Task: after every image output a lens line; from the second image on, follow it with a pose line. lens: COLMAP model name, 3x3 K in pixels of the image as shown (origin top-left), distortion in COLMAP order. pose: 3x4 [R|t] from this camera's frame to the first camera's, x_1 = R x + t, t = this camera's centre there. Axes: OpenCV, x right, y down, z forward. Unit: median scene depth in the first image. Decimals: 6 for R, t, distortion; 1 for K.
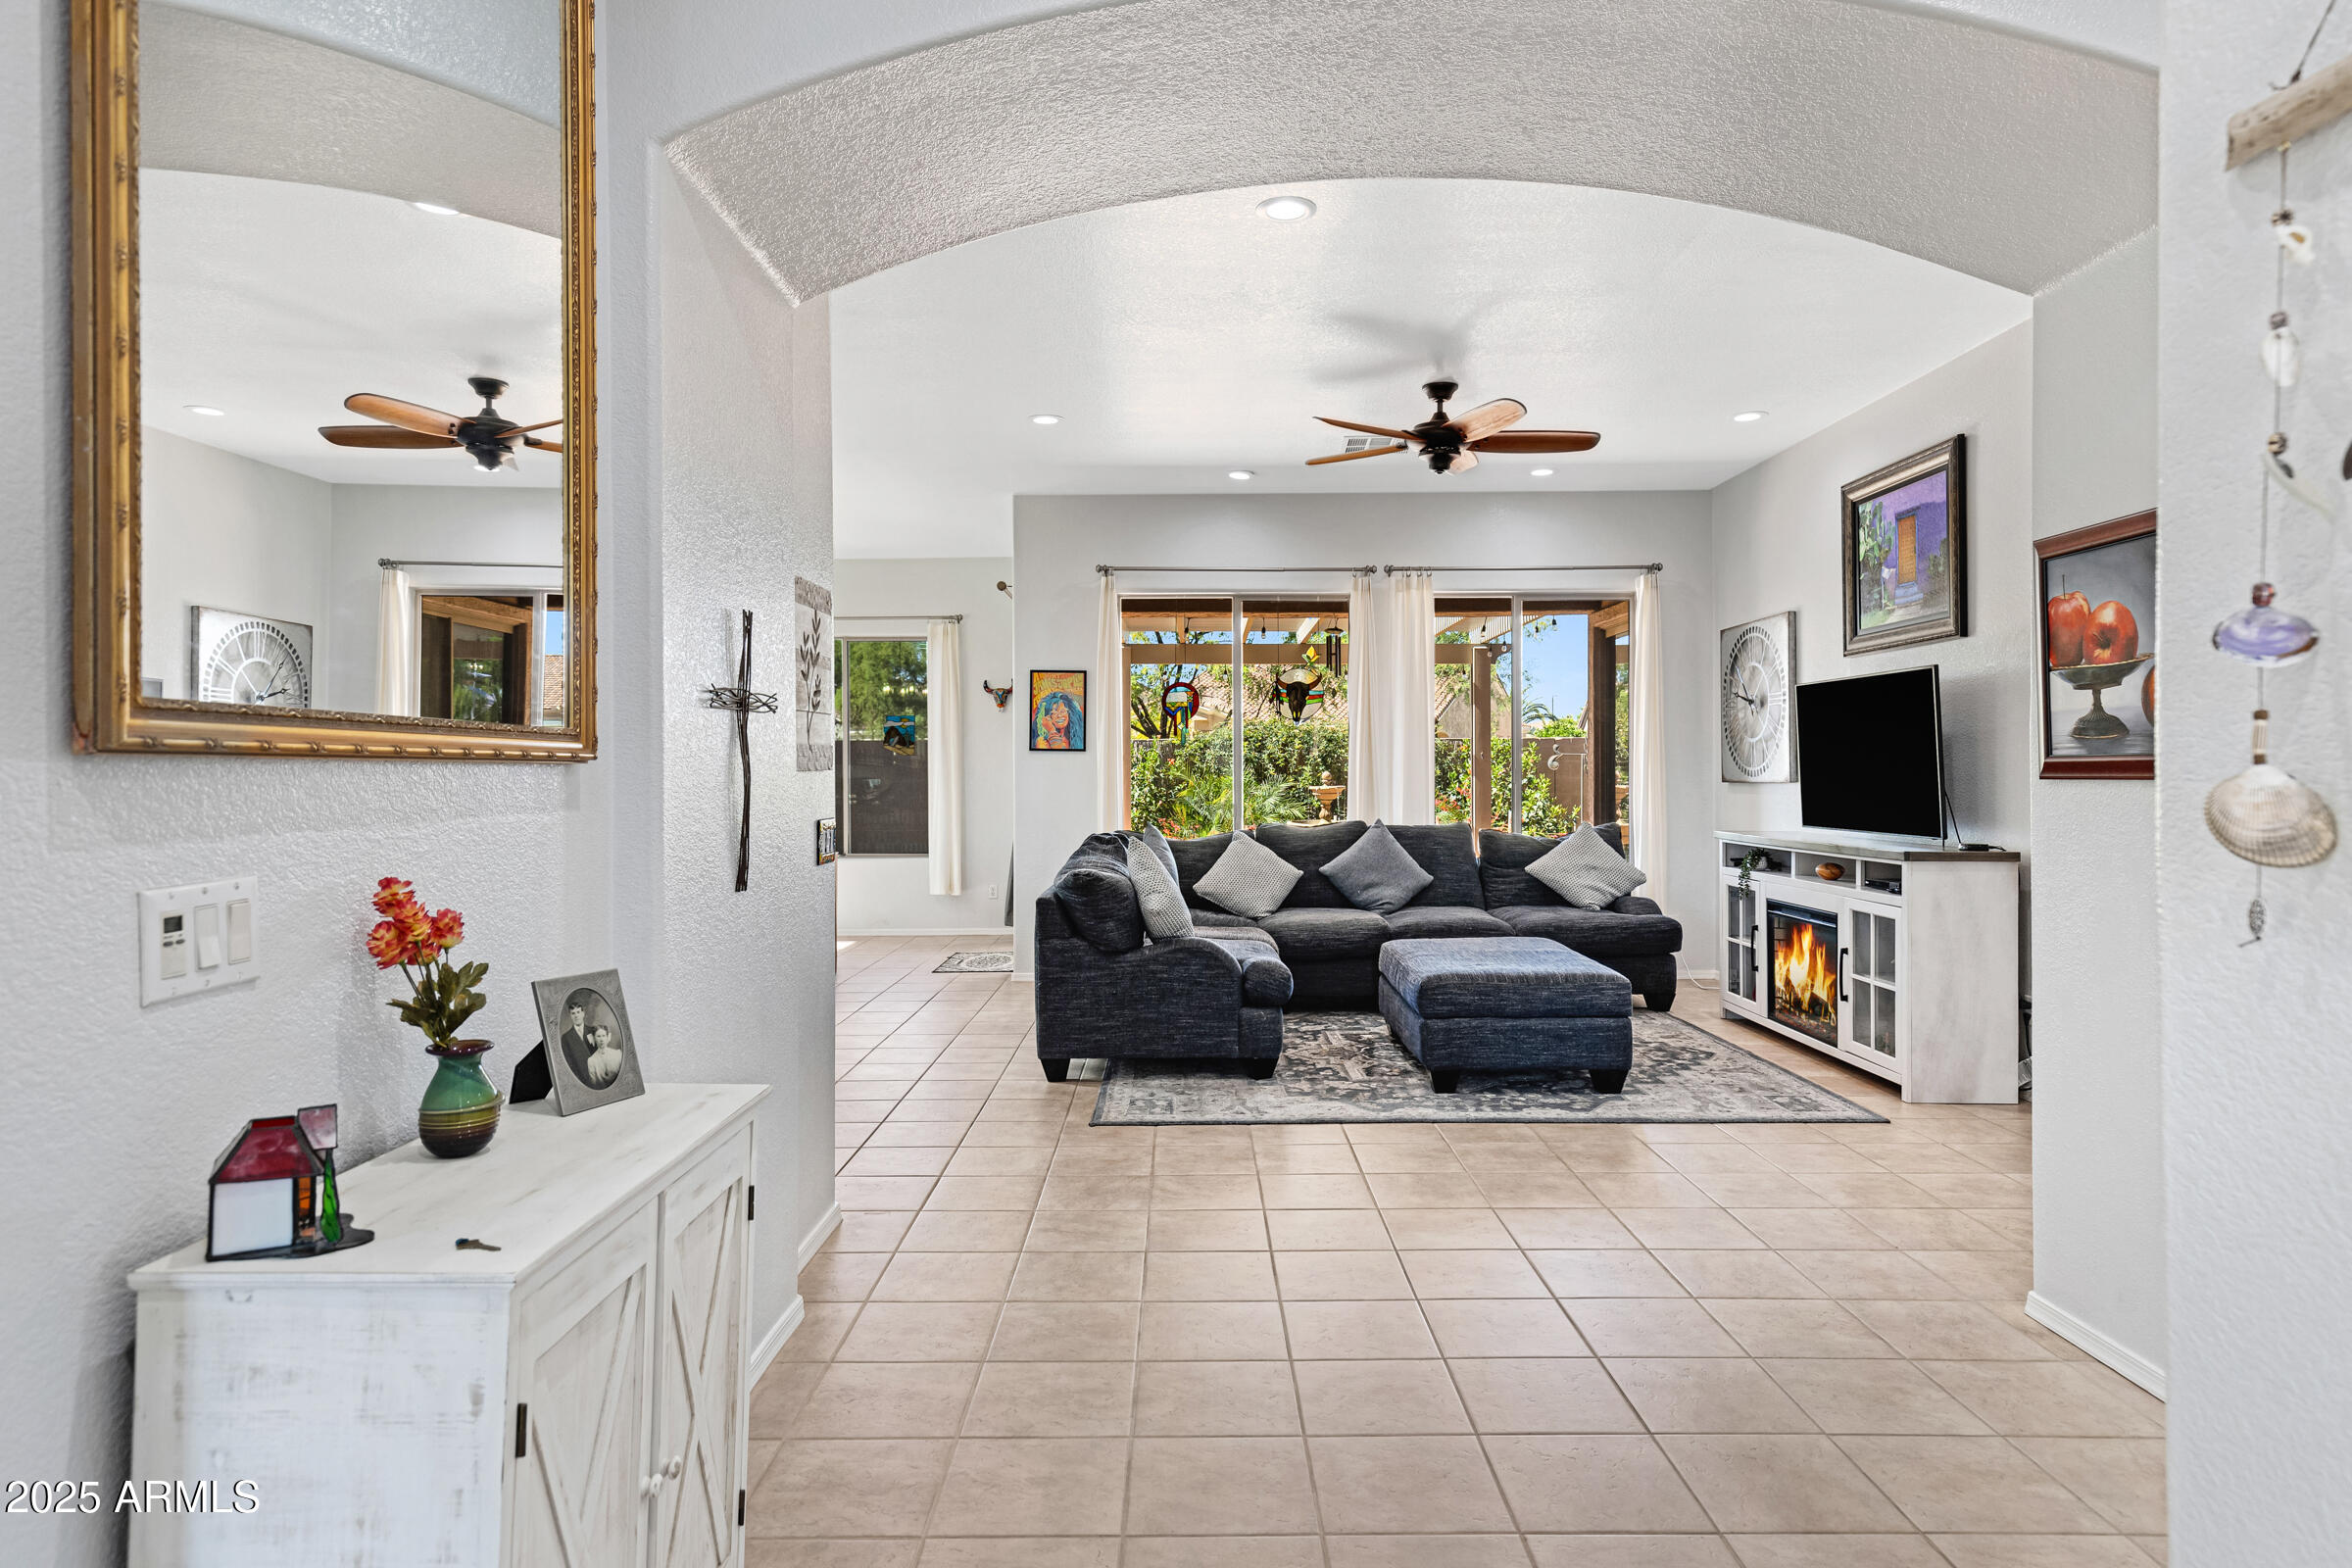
lens RADIAL K [[1304.5, 0, 1184.0], [0, 1304.5, 778.6], [0, 0, 1]] dist [0.024463, -0.001690]
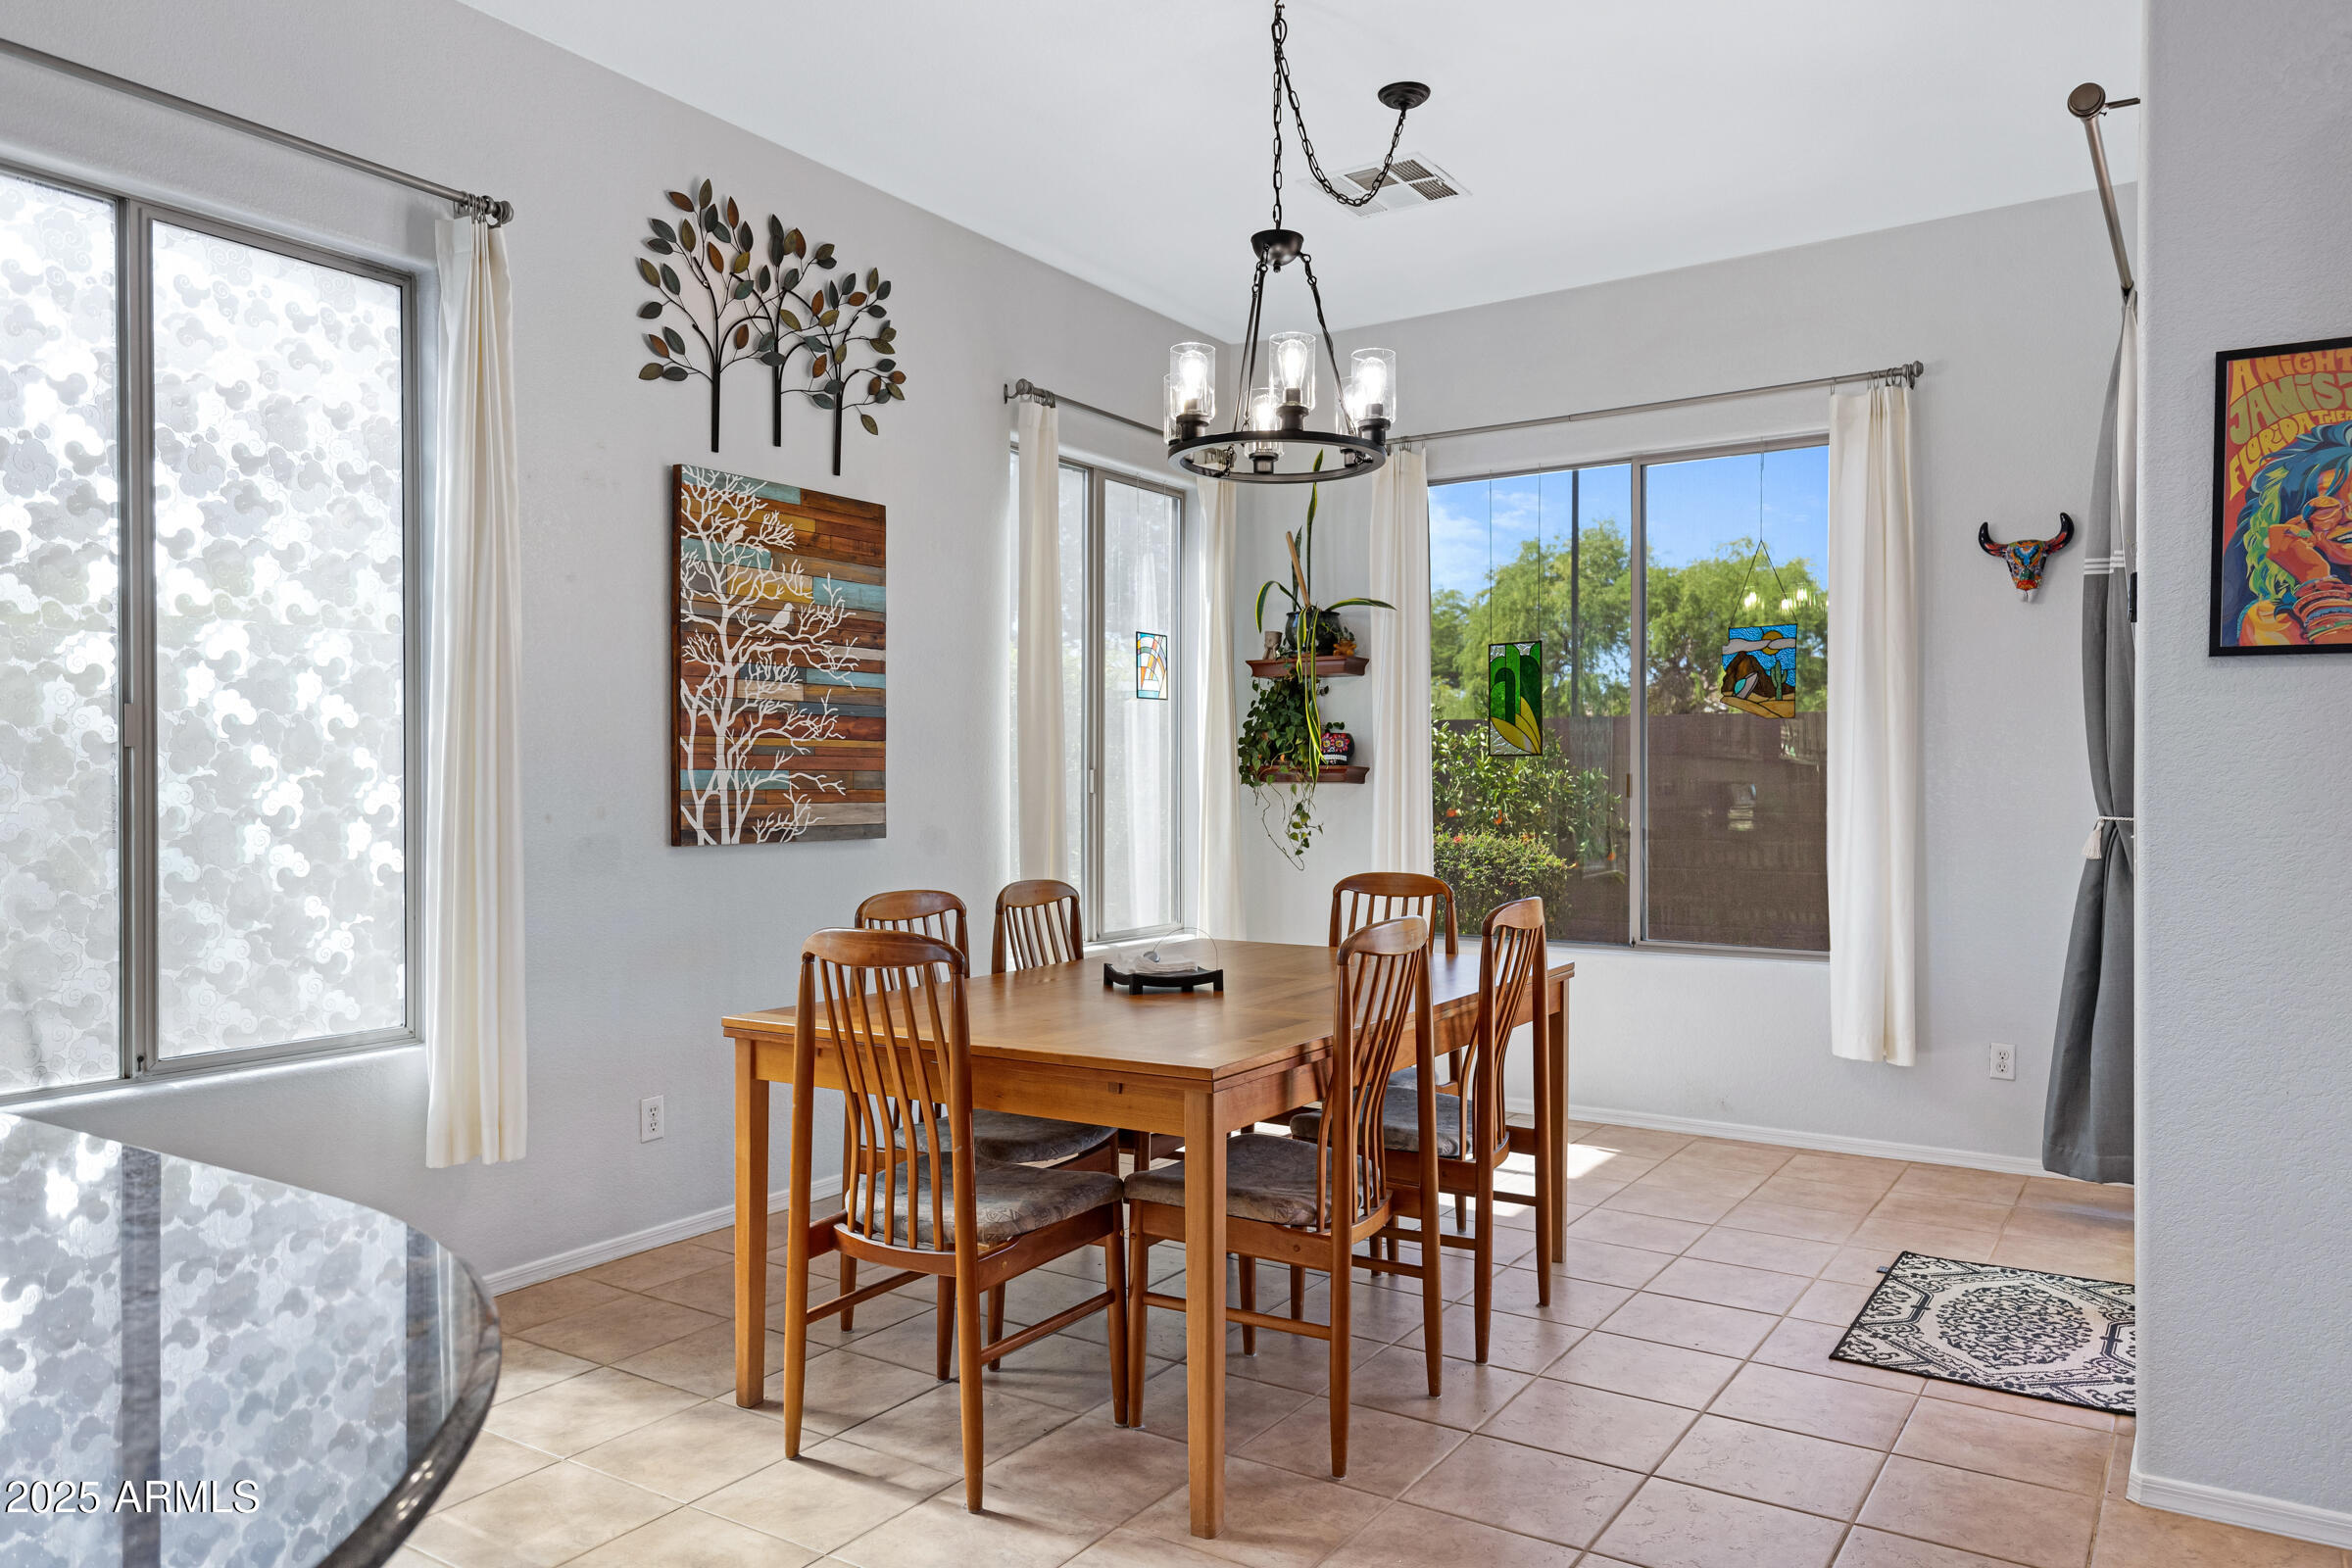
lens RADIAL K [[1630.4, 0, 1187.7], [0, 1630.4, 790.8], [0, 0, 1]] dist [0.035401, -0.011631]
pose [[0.837143, 0.004026, -0.546970, -0.144862], [-0.001869, 0.999988, 0.004499, 0.006567], [0.546982, -0.002744, 0.837140, 0.803393]]
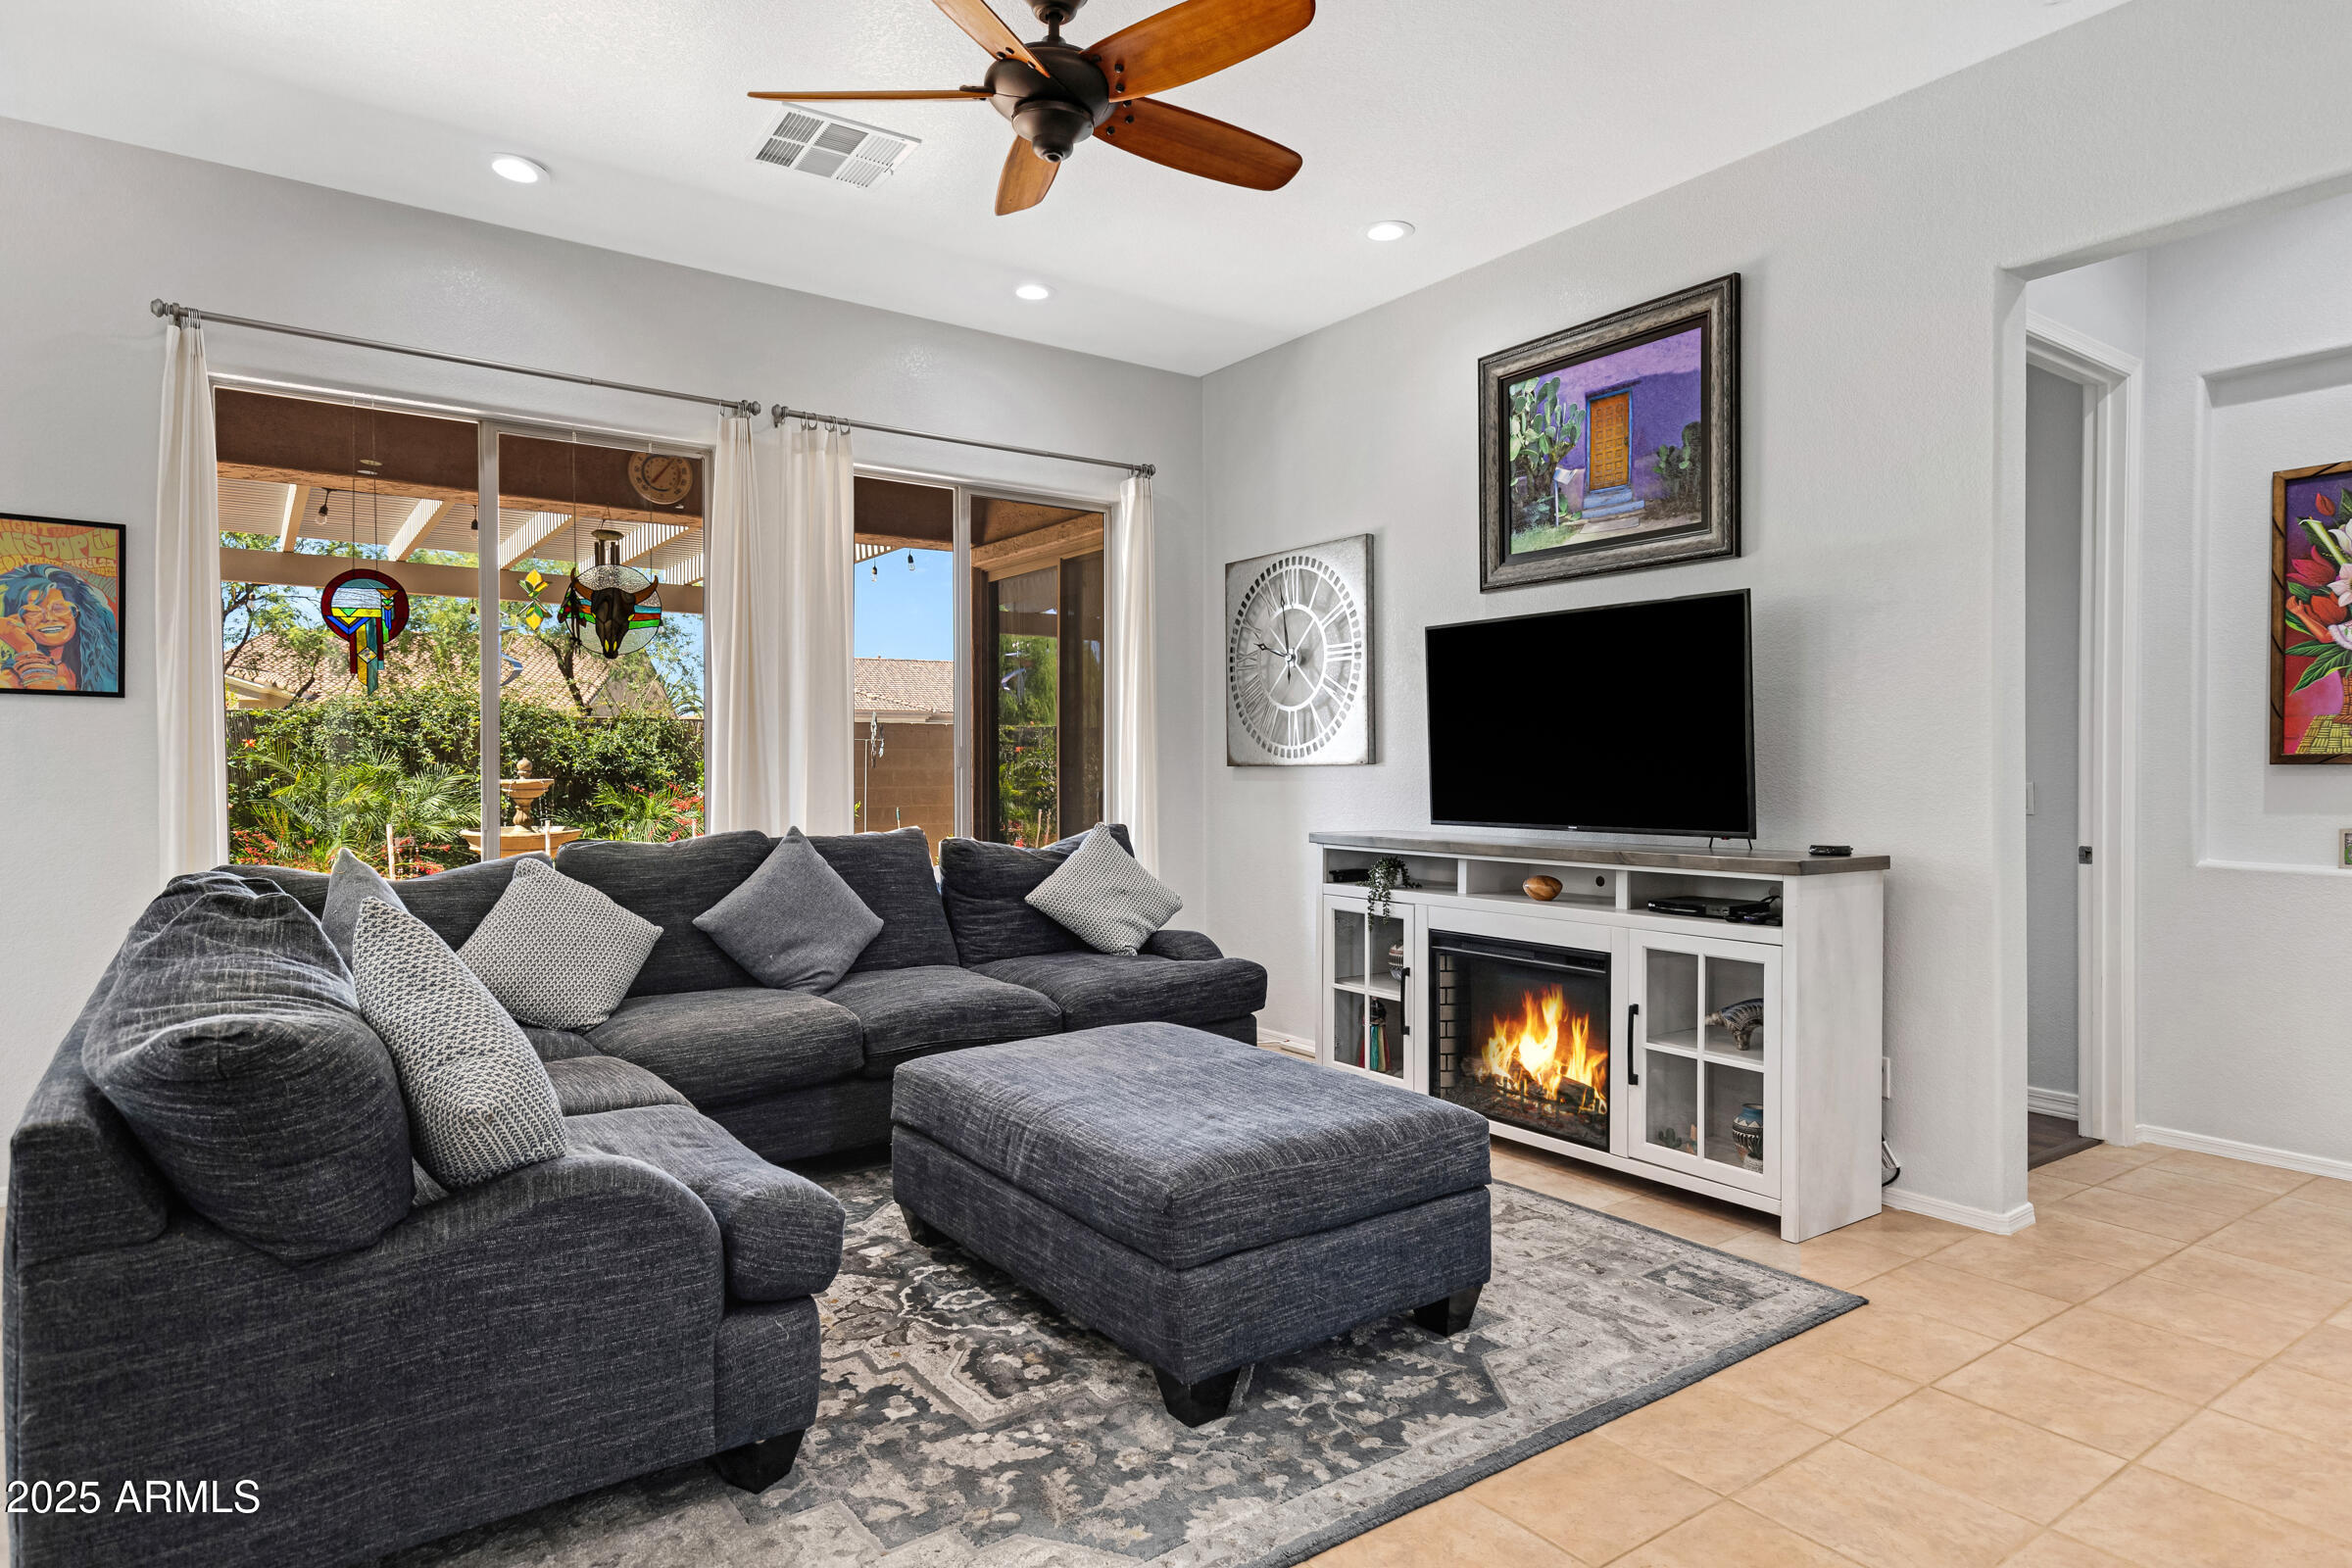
lens RADIAL K [[1304.5, 0, 1183.8], [0, 1304.5, 780.4], [0, 0, 1]] dist [0.024463, -0.001690]
pose [[0.806117, -0.003413, 0.591747, -0.066656], [0.001152, 0.999991, 0.004199, 0.009746], [-0.591755, -0.002703, 0.806113, 0.518679]]
